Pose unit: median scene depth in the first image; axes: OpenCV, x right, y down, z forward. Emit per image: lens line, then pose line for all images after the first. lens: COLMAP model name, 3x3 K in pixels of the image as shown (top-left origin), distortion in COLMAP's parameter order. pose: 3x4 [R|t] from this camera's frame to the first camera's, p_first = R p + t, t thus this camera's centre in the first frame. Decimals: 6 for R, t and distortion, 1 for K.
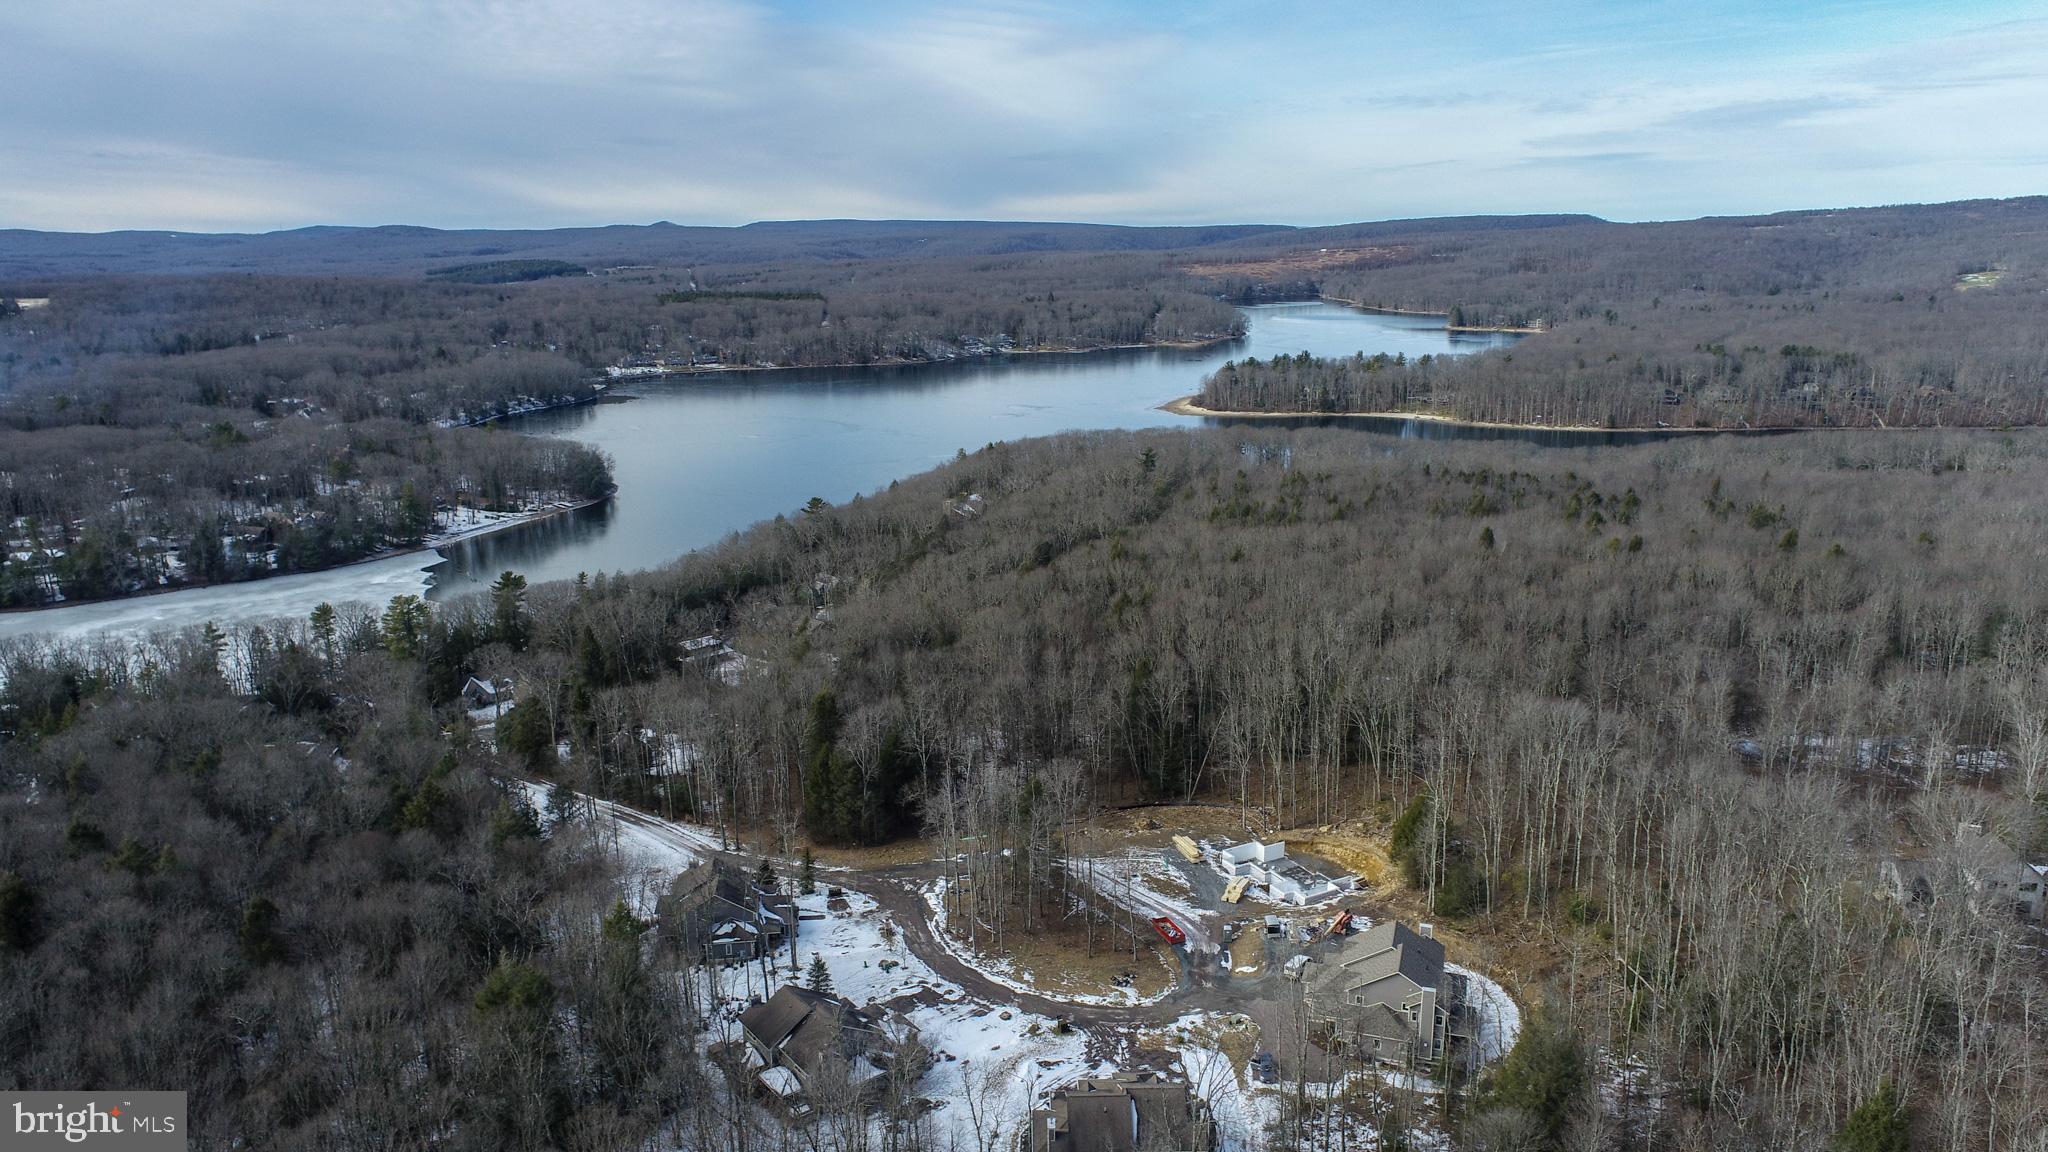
lens RADIAL K [[1363.8, 0, 1030.5], [0, 1363.8, 587.0], [0, 0, 1]] dist [-0.006328, -0.000816]
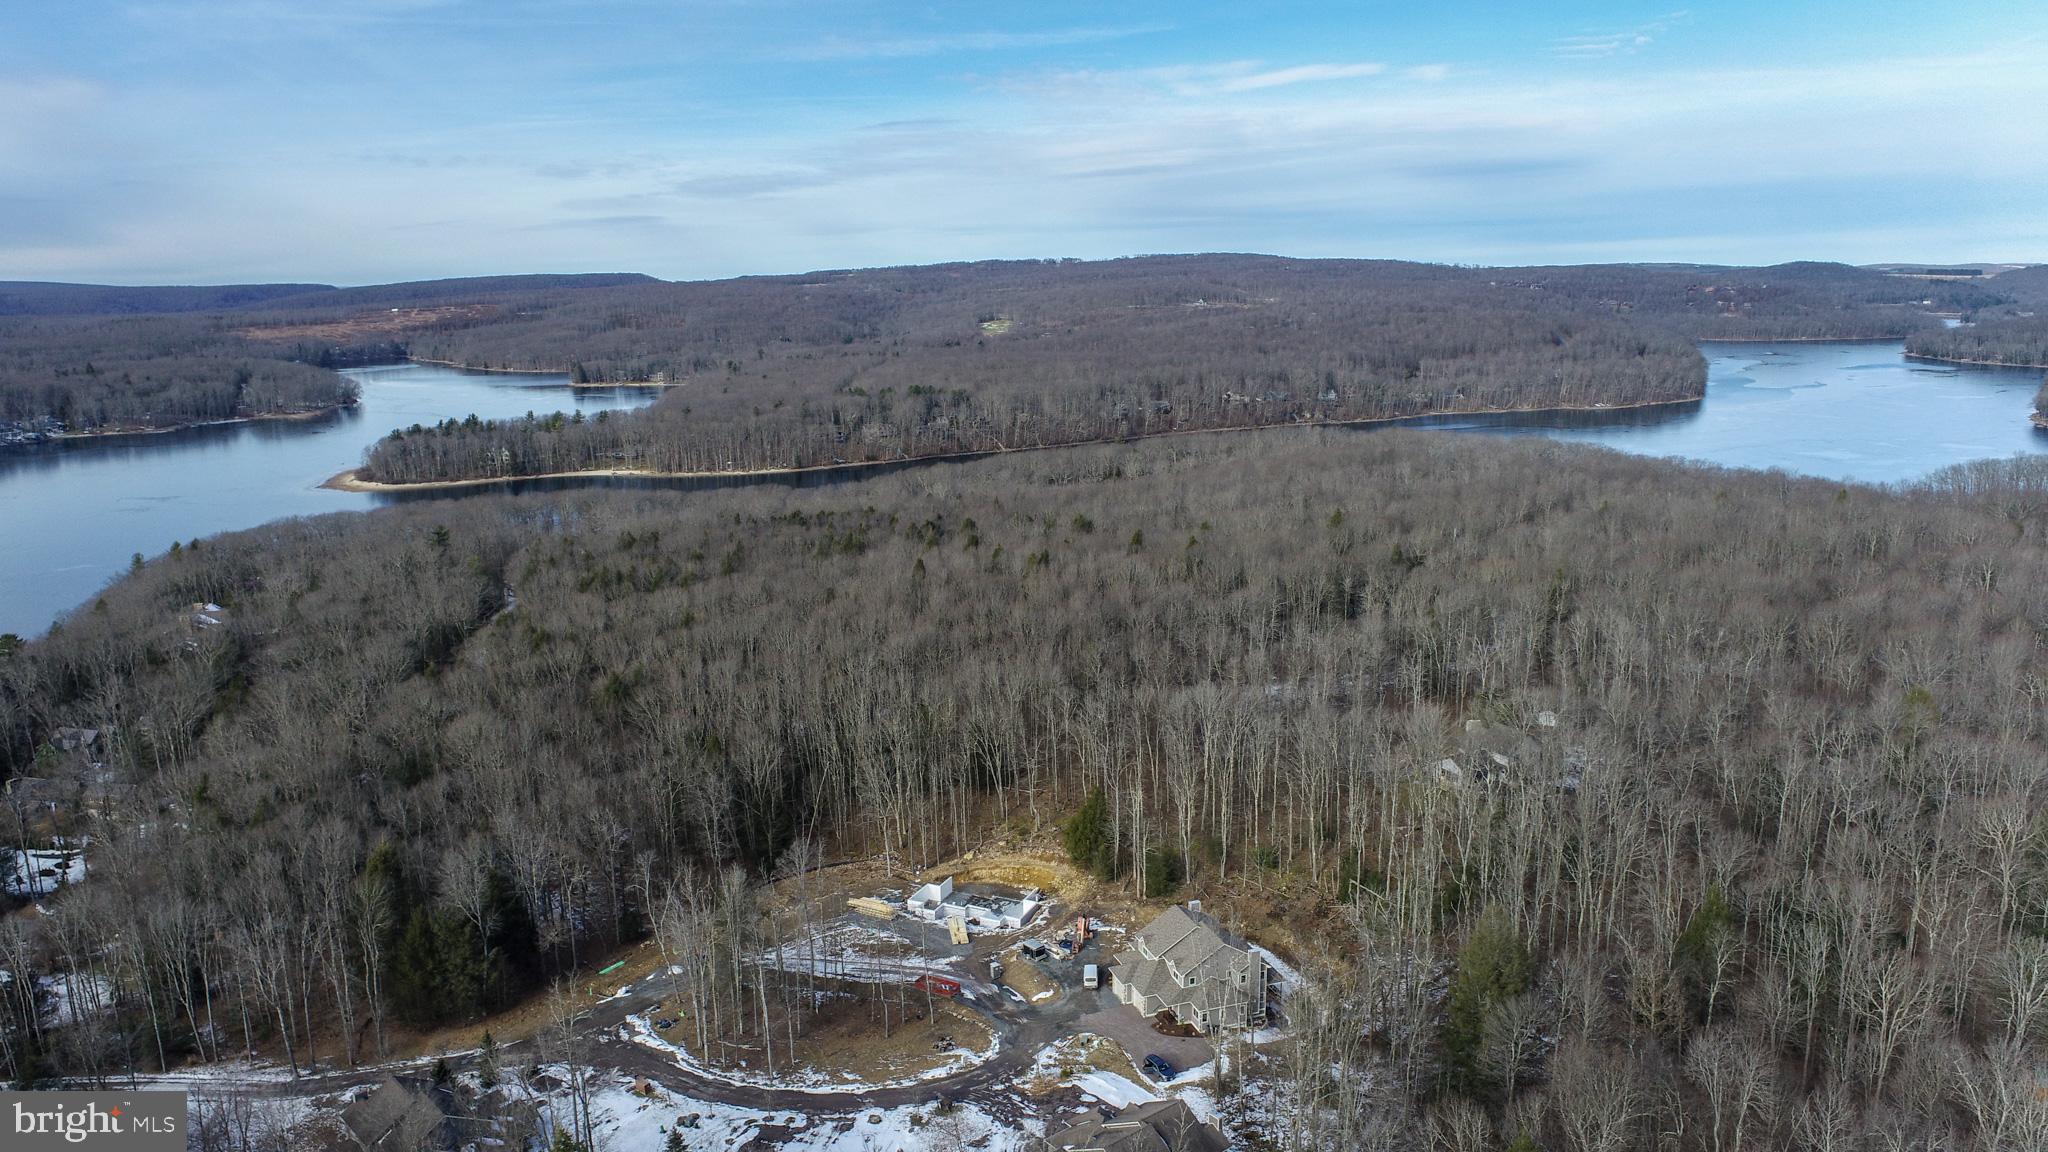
lens RADIAL K [[1363.8, 0, 1009.7], [0, 1363.8, 595.3], [0, 0, 1]] dist [-0.006328, -0.000816]
pose [[0.800055, -0.133041, 0.584989, -0.150865], [0.153352, 0.988058, 0.014979, -0.012858], [-0.579996, 0.077726, 0.810903, 0.057178]]
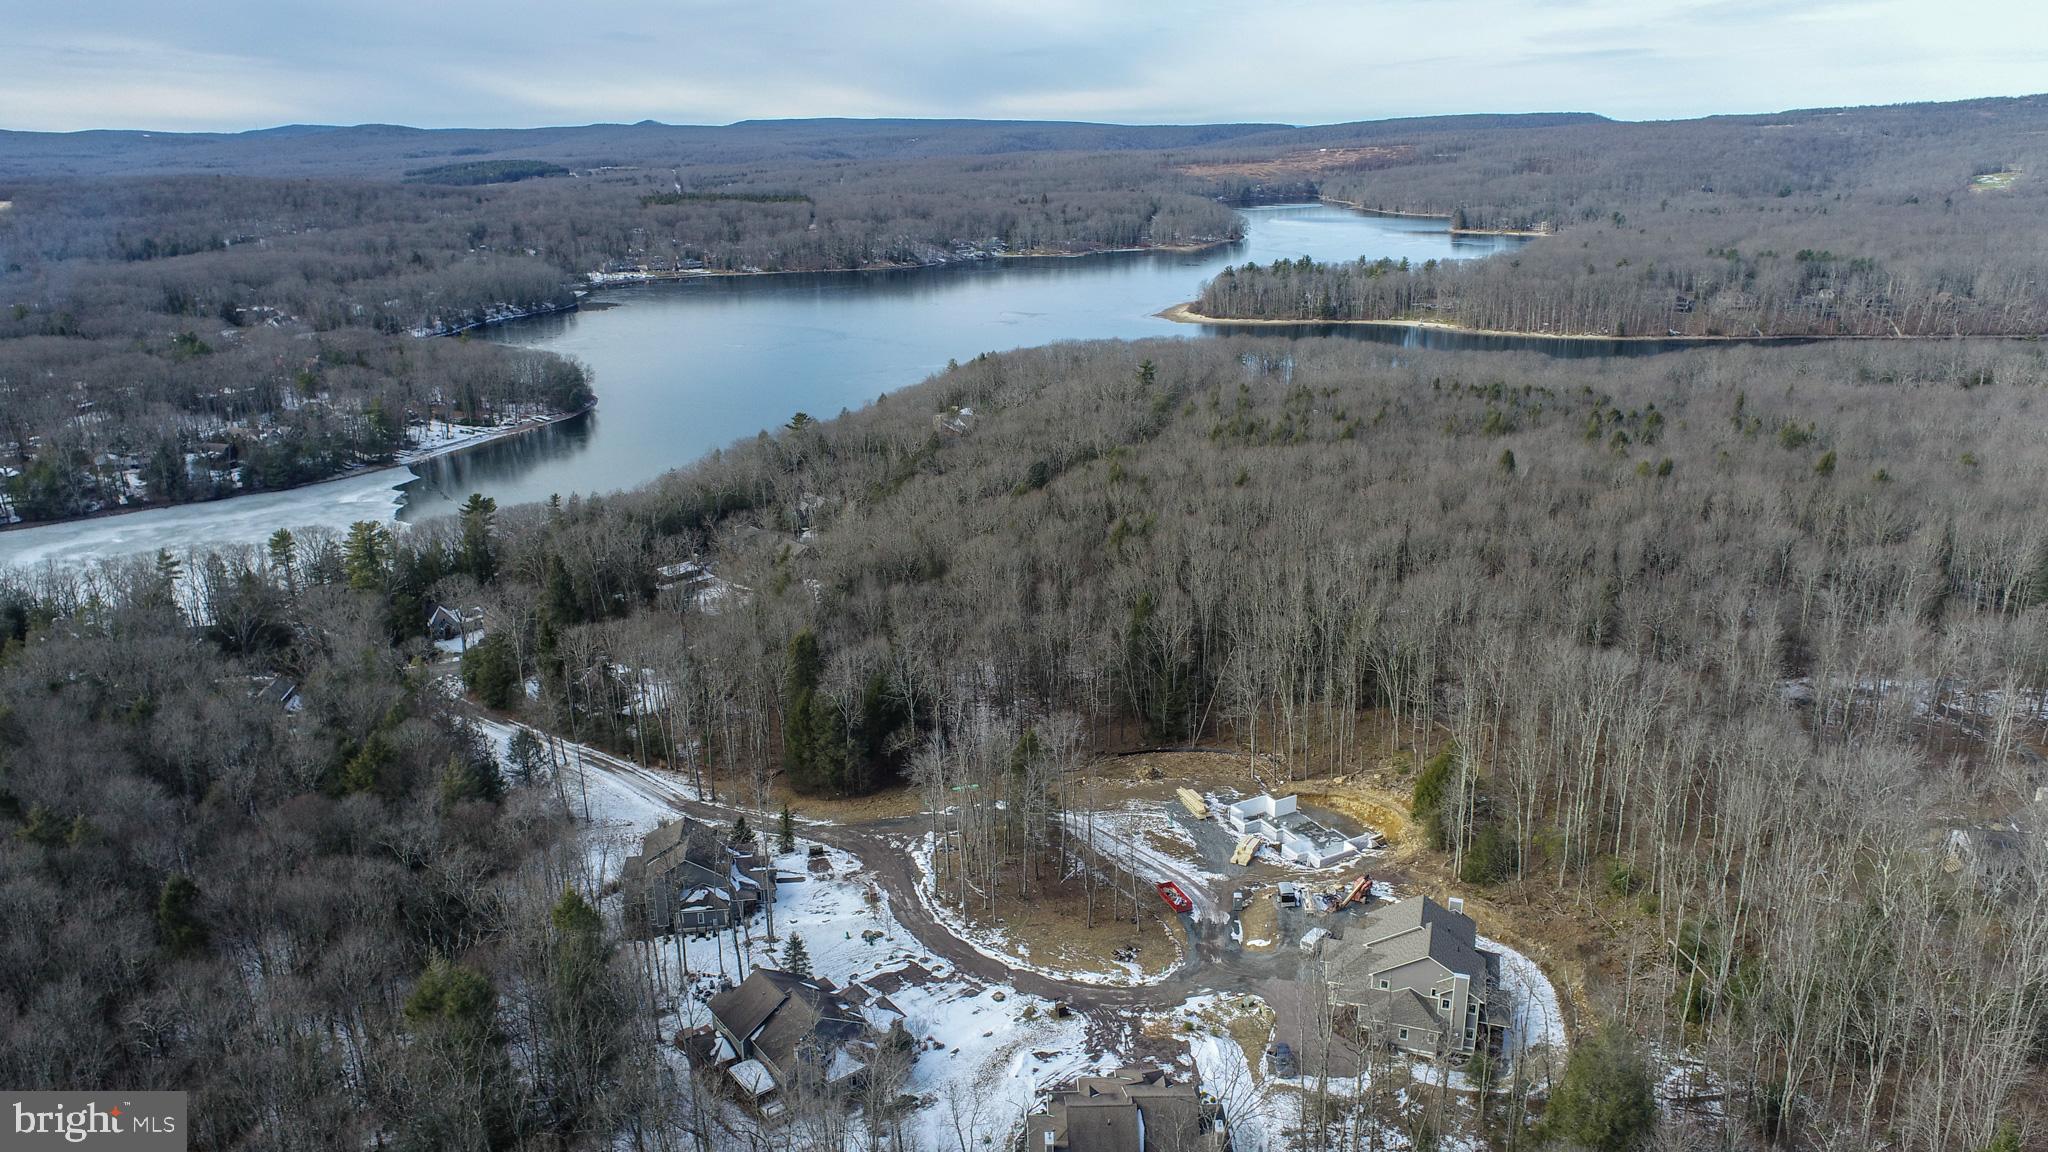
lens RADIAL K [[1363.8, 0, 1030.1], [0, 1363.8, 585.2], [0, 0, 1]] dist [-0.006328, -0.000816]
pose [[0.999989, -0.001579, 0.004514, -0.000263], [0.001273, 0.997758, 0.066918, -0.008556], [-0.004610, -0.066911, 0.997748, 0.033476]]
